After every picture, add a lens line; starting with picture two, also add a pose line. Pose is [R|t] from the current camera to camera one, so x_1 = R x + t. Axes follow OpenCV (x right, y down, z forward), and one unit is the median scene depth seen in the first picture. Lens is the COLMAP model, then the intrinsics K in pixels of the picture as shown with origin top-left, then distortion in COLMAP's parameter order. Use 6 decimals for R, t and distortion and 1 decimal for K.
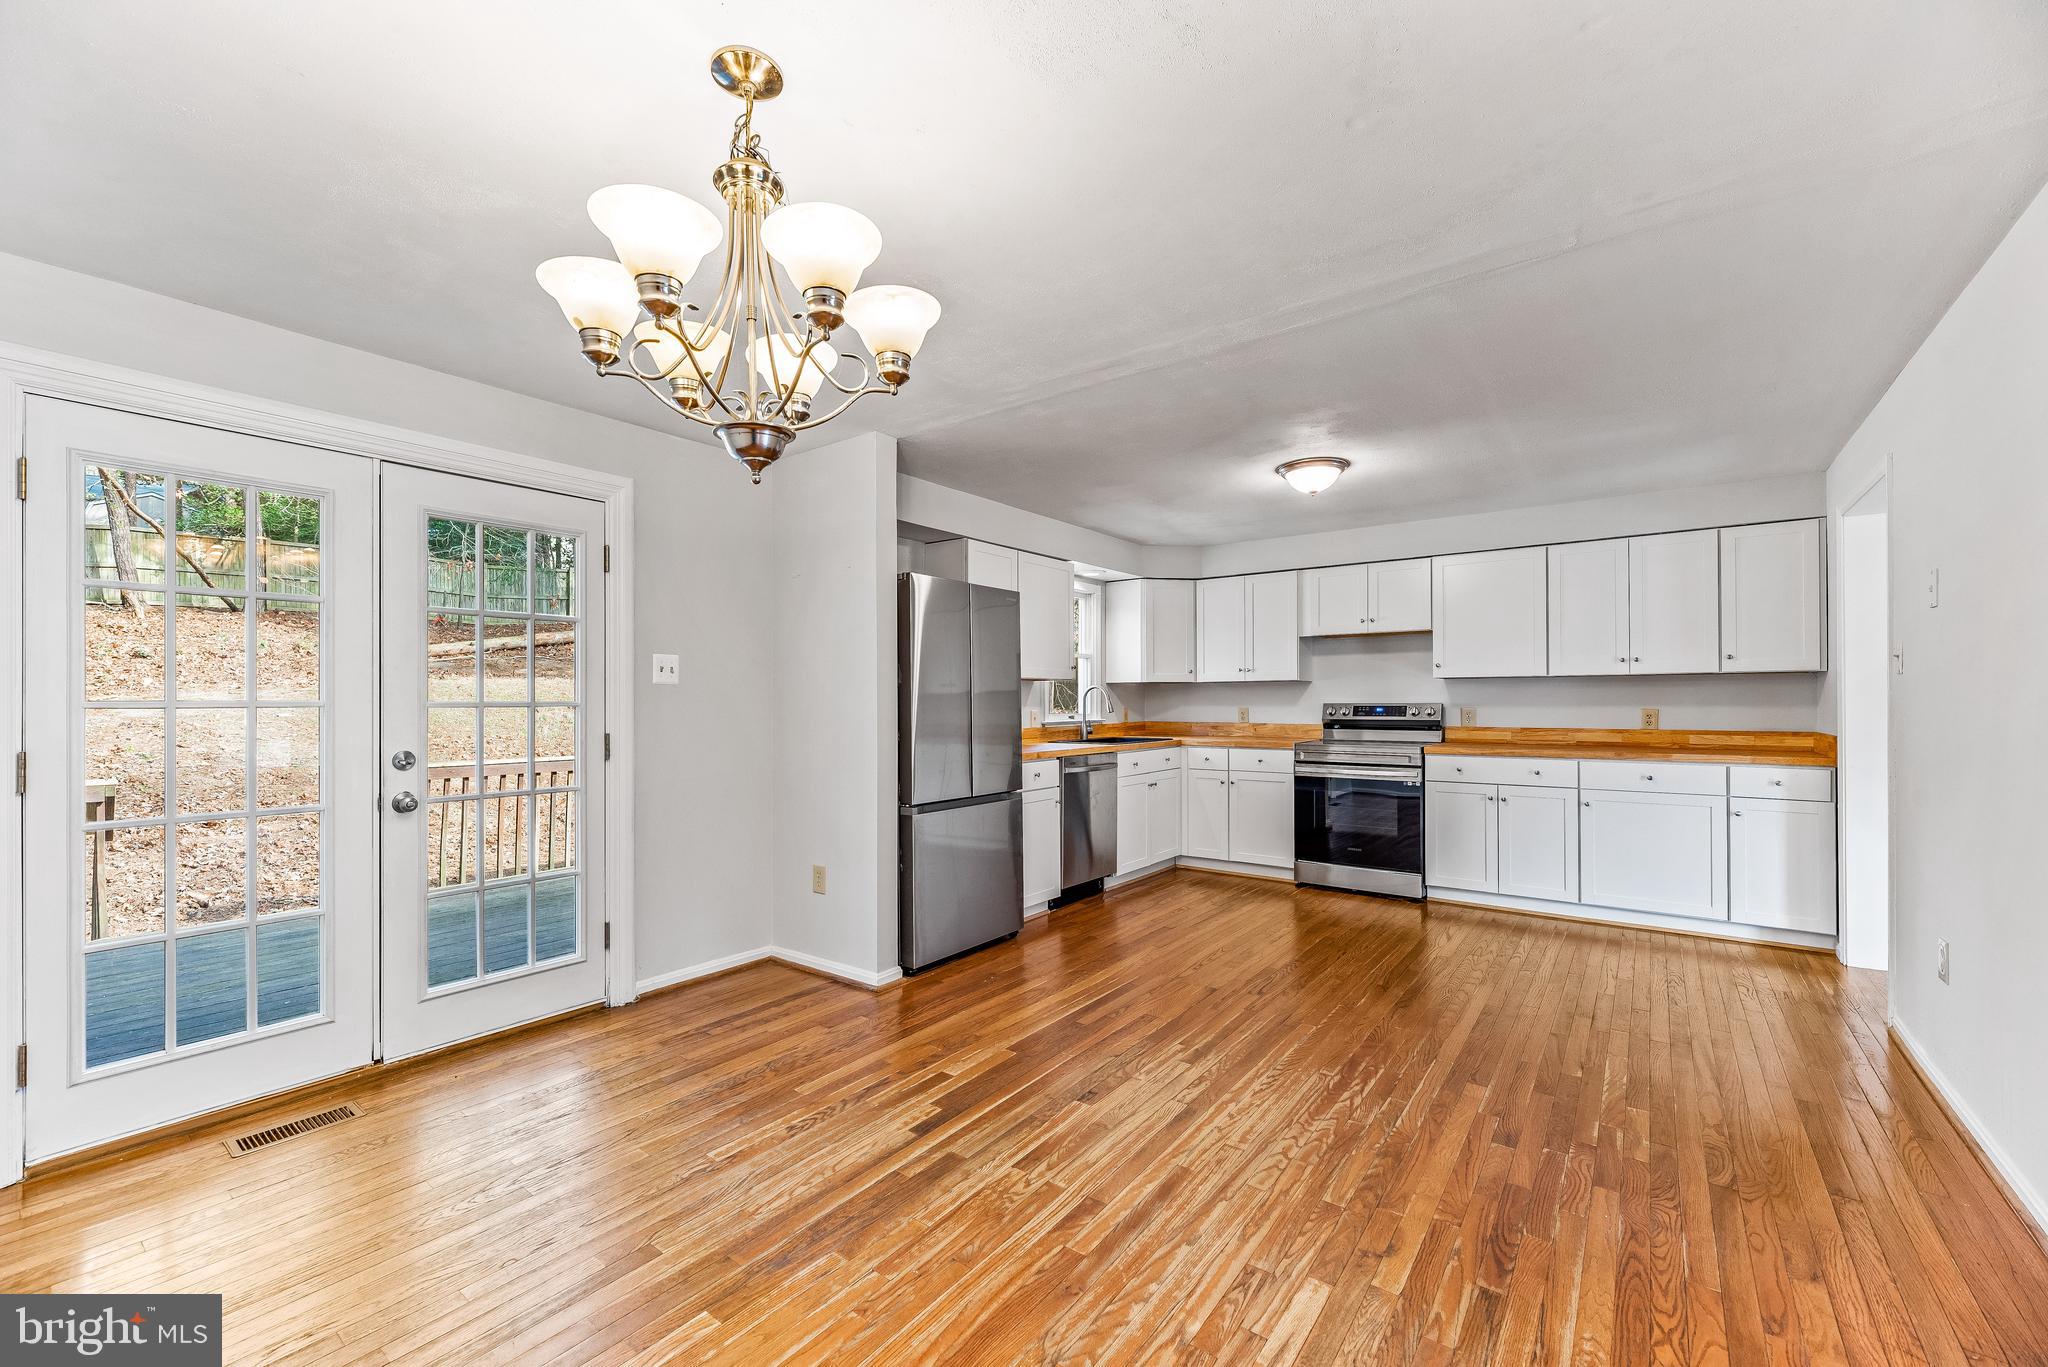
lens RADIAL K [[831.2, 0, 1017.9], [0, 831.2, 699.4], [0, 0, 1]] dist [-0.003777, 0.000338]
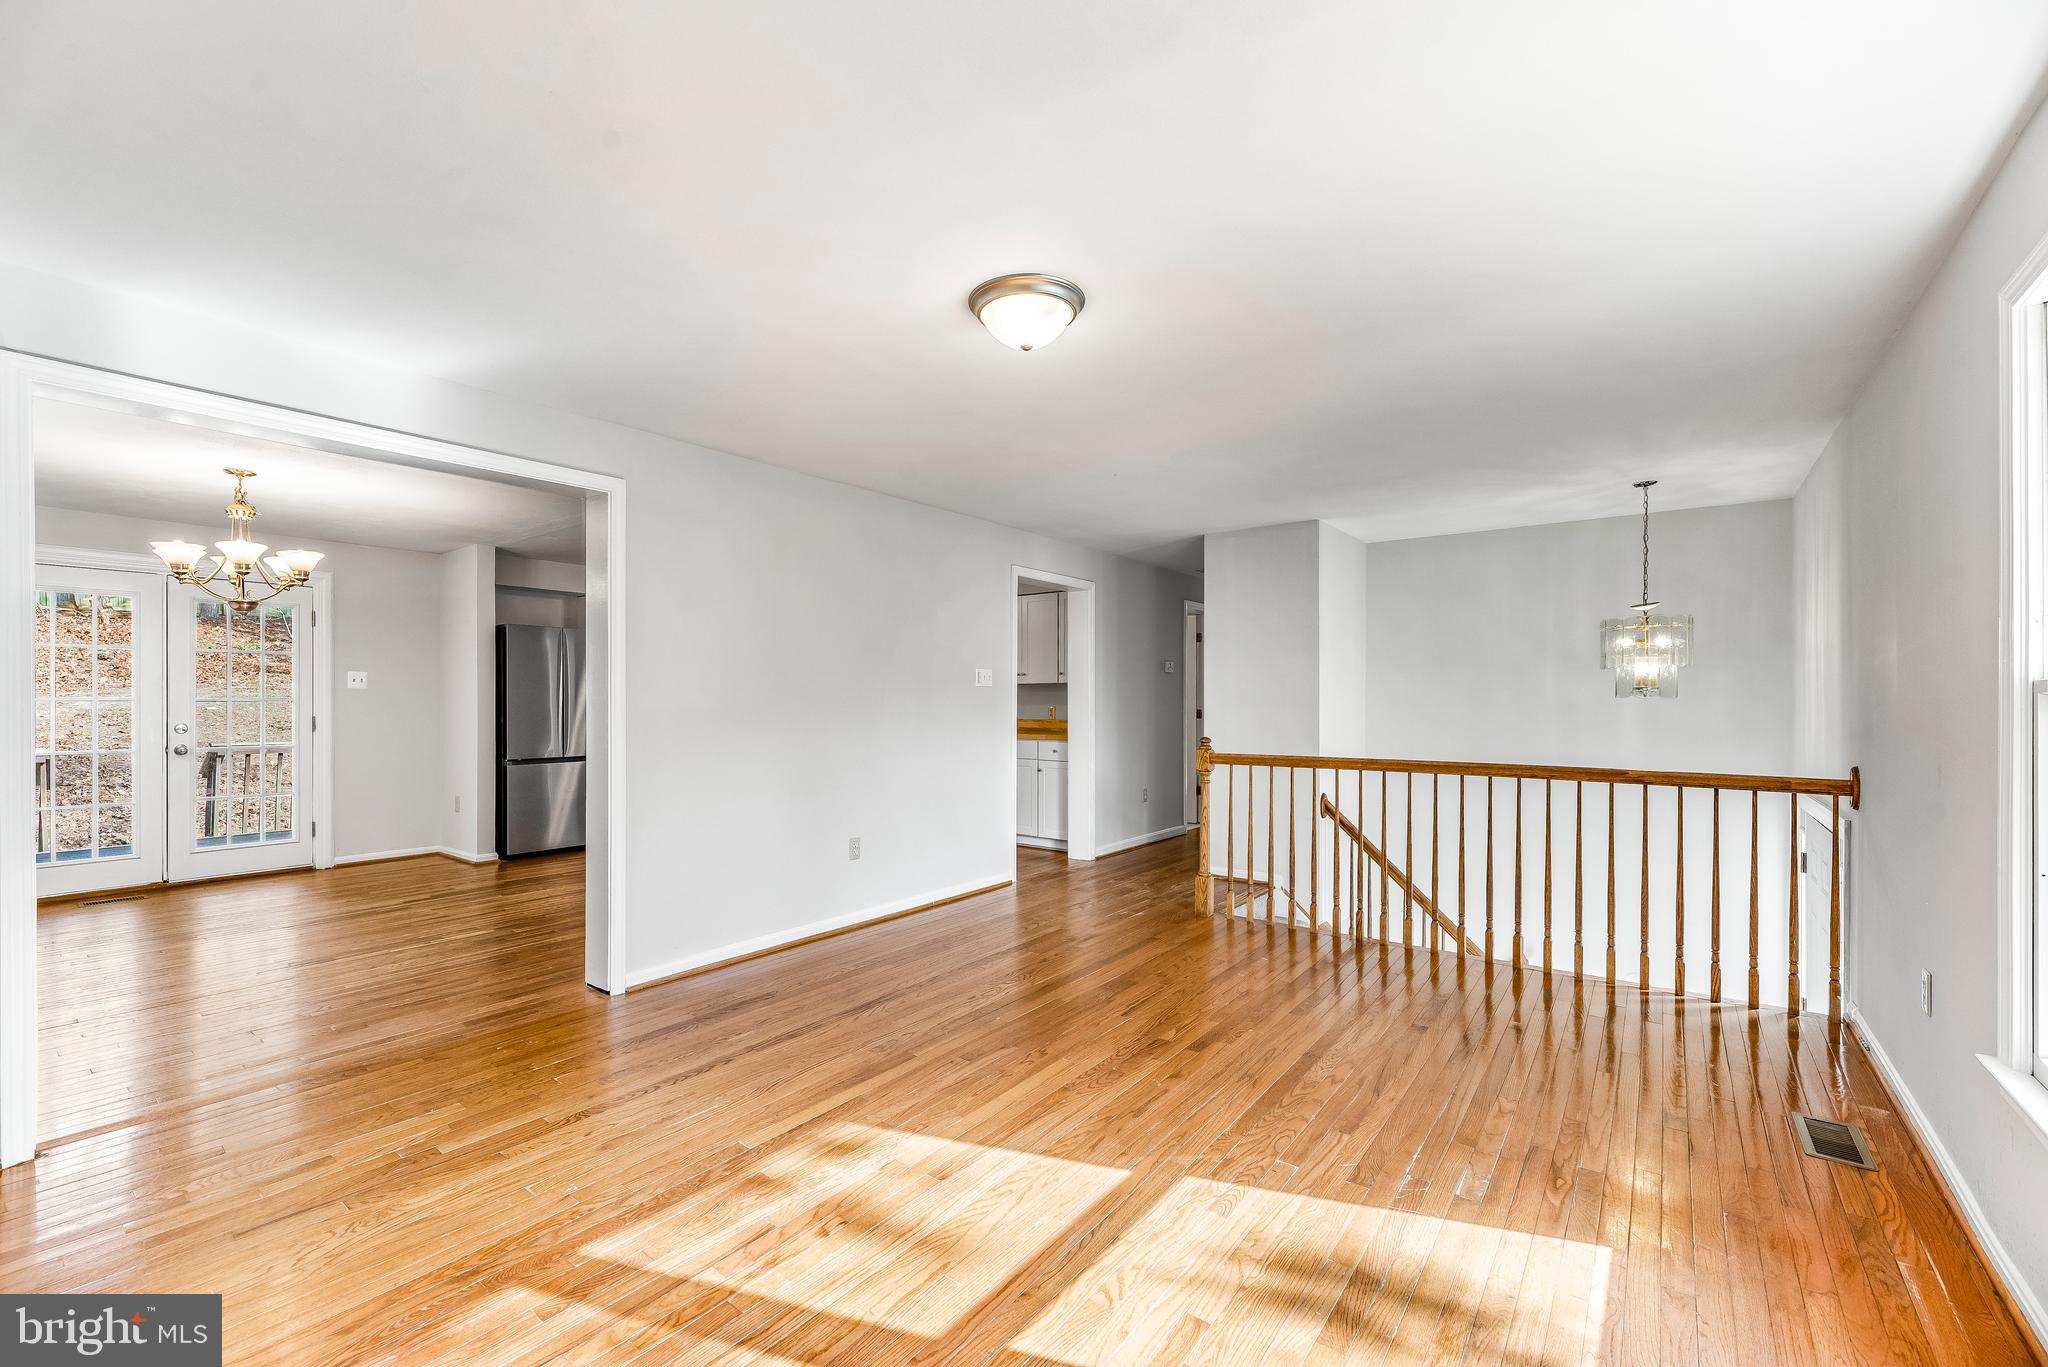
lens RADIAL K [[831.2, 0, 1015.6], [0, 831.2, 697.5], [0, 0, 1]] dist [-0.003777, 0.000338]
pose [[0.999978, 0.004656, 0.004772, 1.260525], [-0.004655, 0.999989, -0.000243, -0.008347], [-0.004773, 0.000221, 0.999989, -0.995666]]
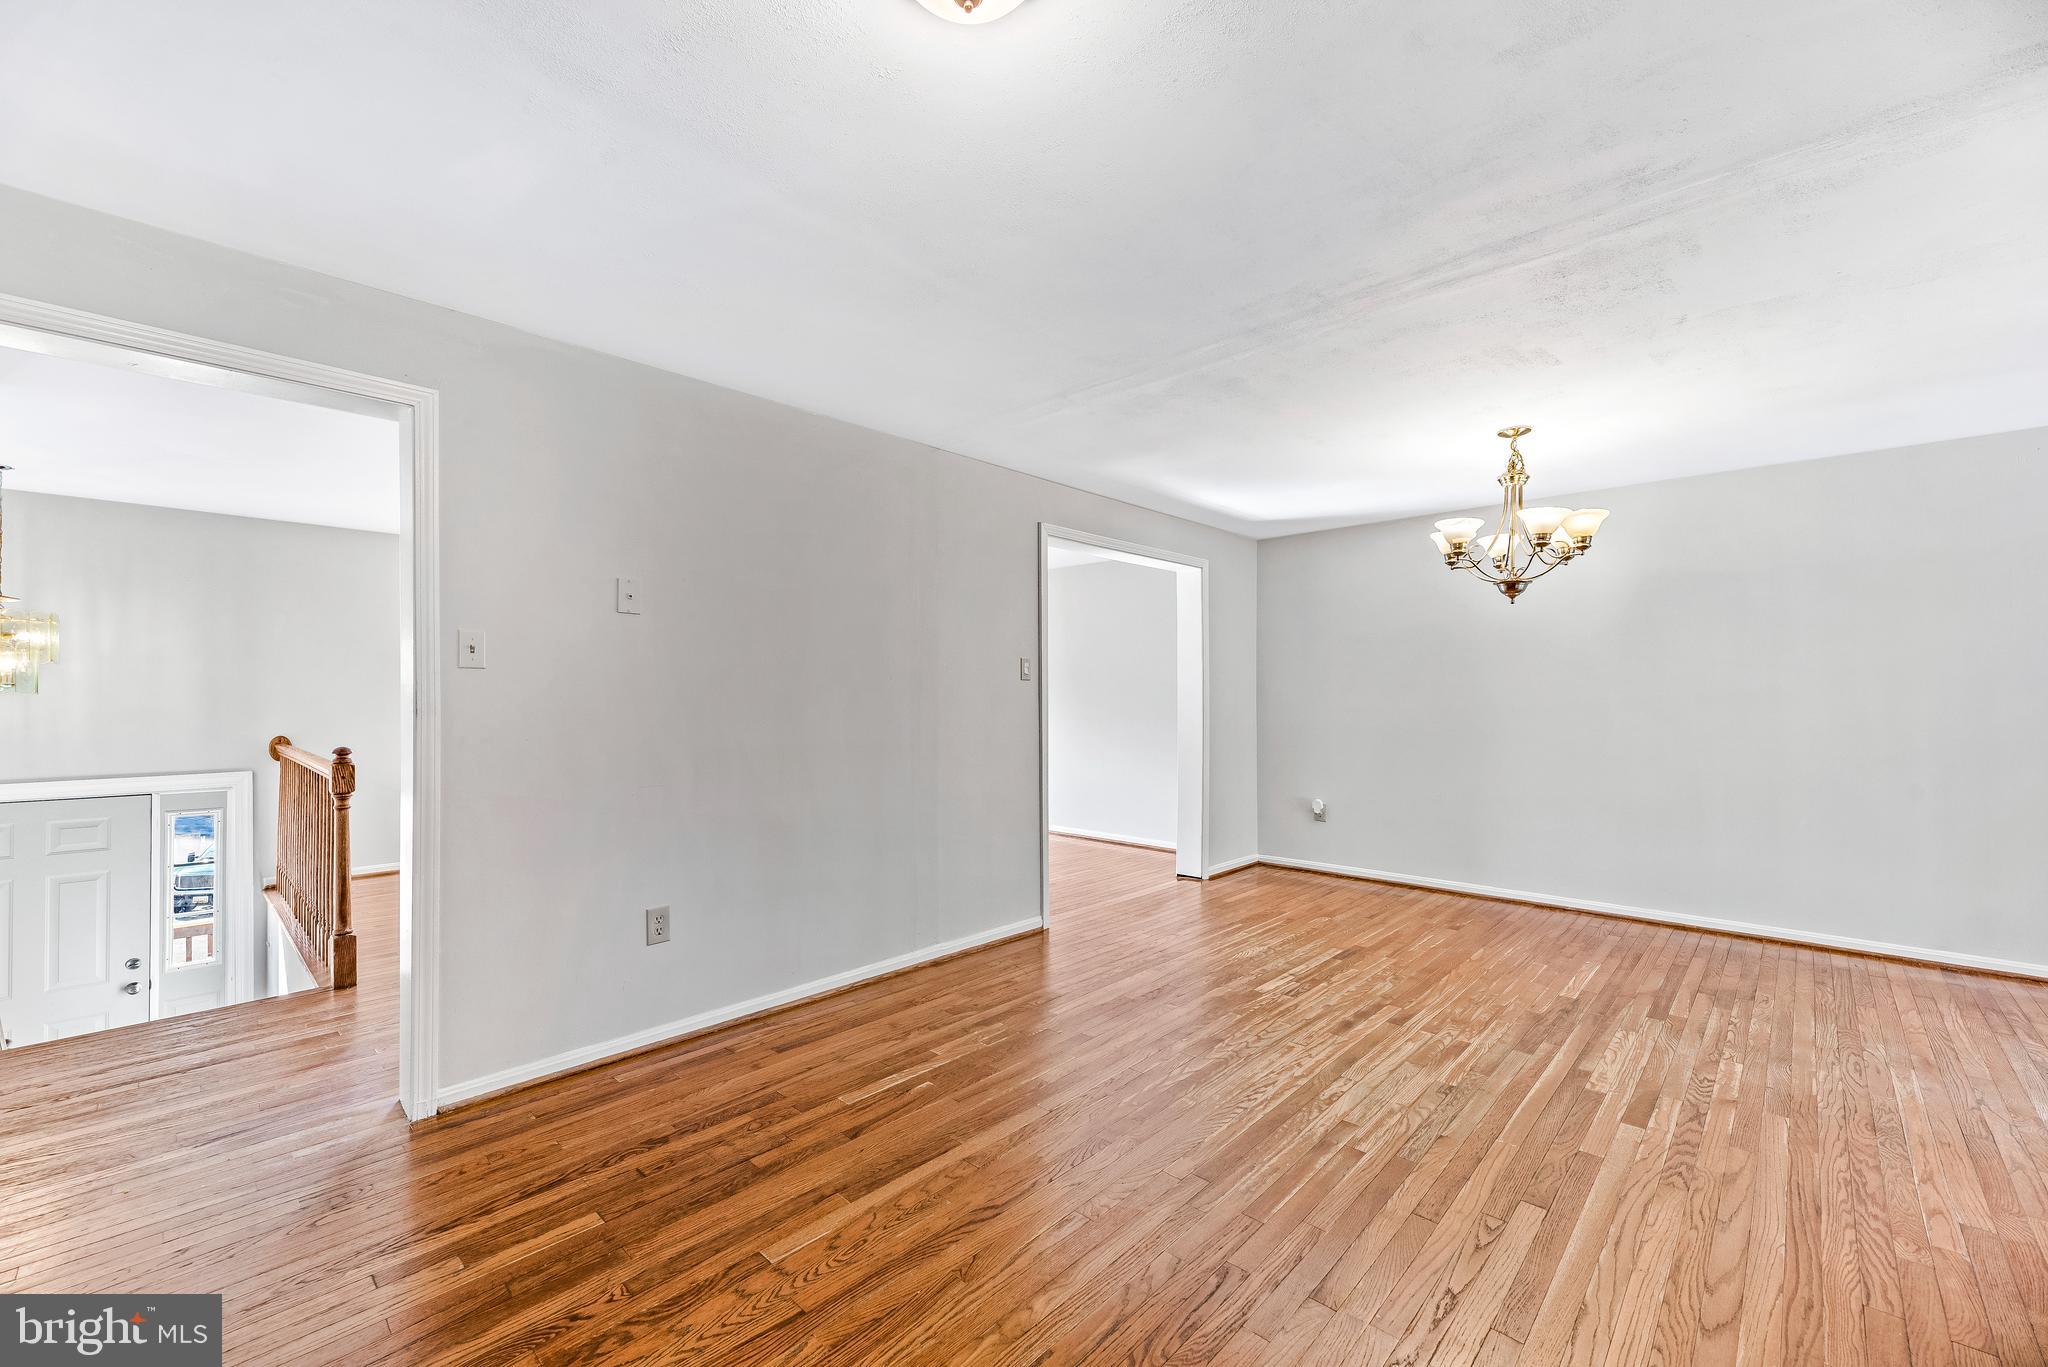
lens RADIAL K [[831.2, 0, 1028.2], [0, 831.2, 691.6], [0, 0, 1]] dist [-0.003777, 0.000338]
pose [[-0.995425, 0.007475, 0.095251, 0.462263], [0.006453, 0.999918, -0.011041, 0.007793], [-0.095326, -0.010376, -0.995392, 1.952057]]
